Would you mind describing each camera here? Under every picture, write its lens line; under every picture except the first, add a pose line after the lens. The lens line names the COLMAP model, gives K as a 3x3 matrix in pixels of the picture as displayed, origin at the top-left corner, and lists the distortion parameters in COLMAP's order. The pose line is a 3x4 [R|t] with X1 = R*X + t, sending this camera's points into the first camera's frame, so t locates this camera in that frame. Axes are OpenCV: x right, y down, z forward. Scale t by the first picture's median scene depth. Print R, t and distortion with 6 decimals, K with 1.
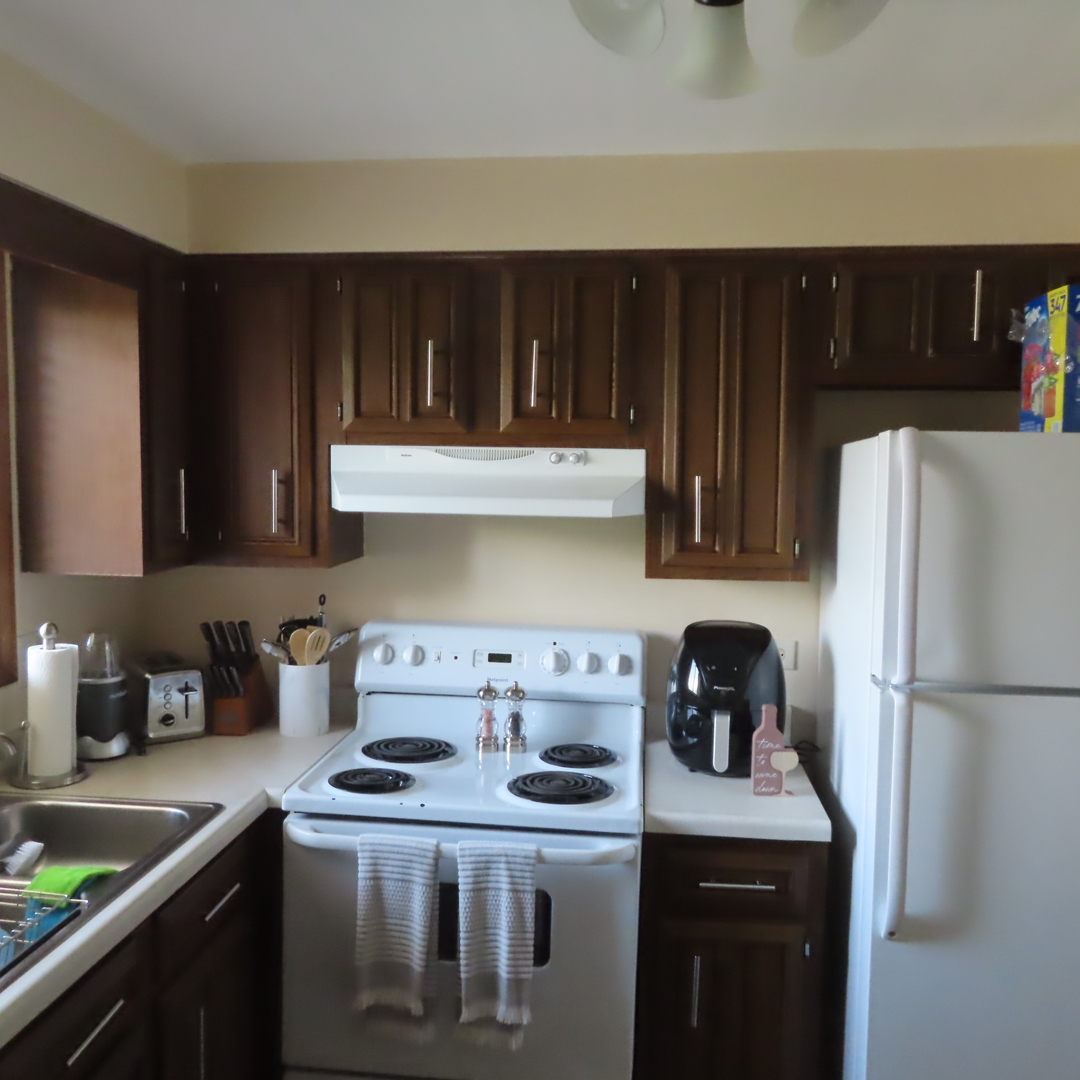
lens RADIAL K [[1039.4, 0, 544.1], [0, 1039.4, 533.8], [0, 0, 1]] dist [-0.005316, 0.003665]
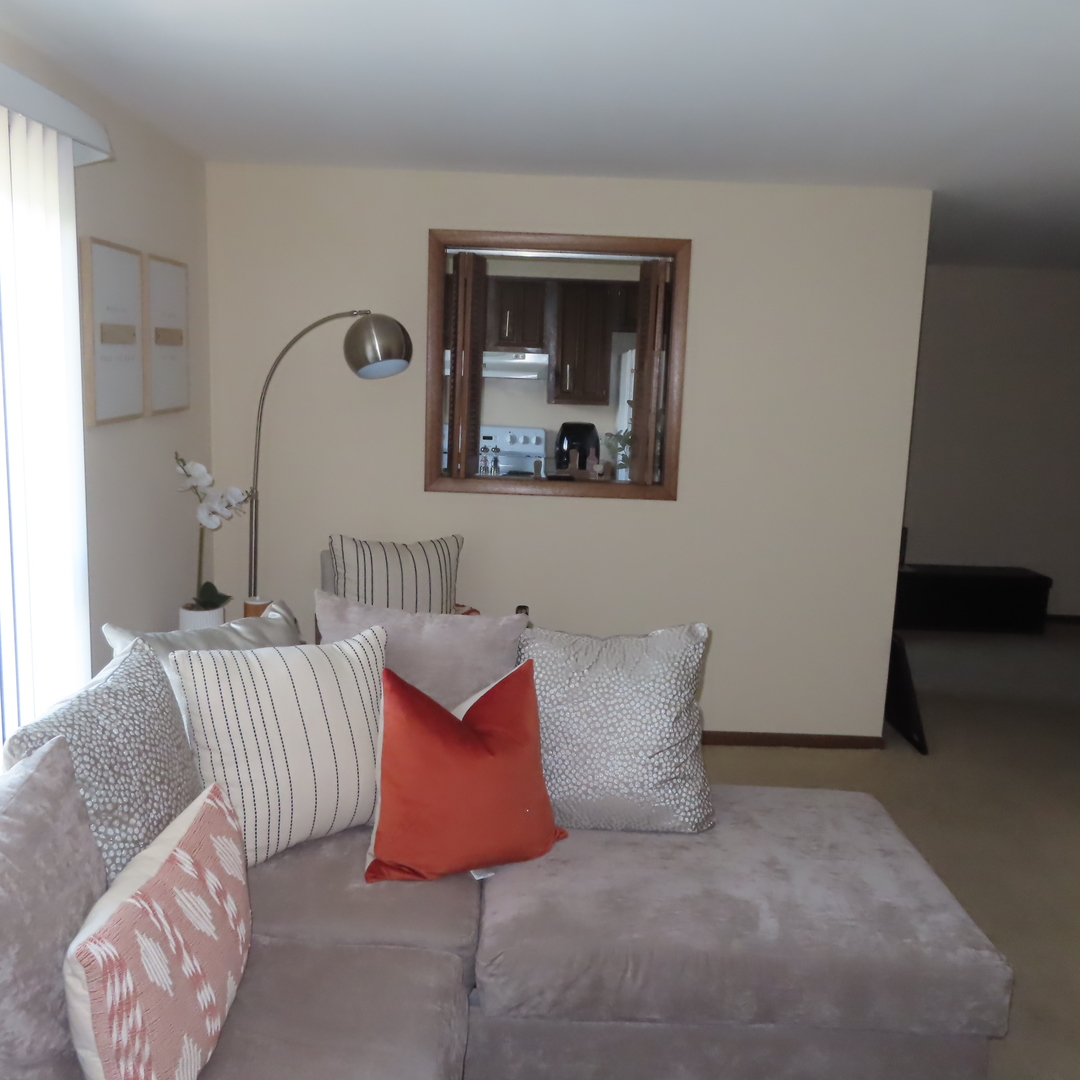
lens RADIAL K [[1039.4, 0, 544.1], [0, 1039.4, 533.8], [0, 0, 1]] dist [-0.005316, 0.003665]
pose [[0.989744, 0.002147, 0.142833, -0.270156], [-0.015406, 0.995659, 0.091787, 0.121054], [-0.142016, -0.093047, 0.985481, -1.522012]]
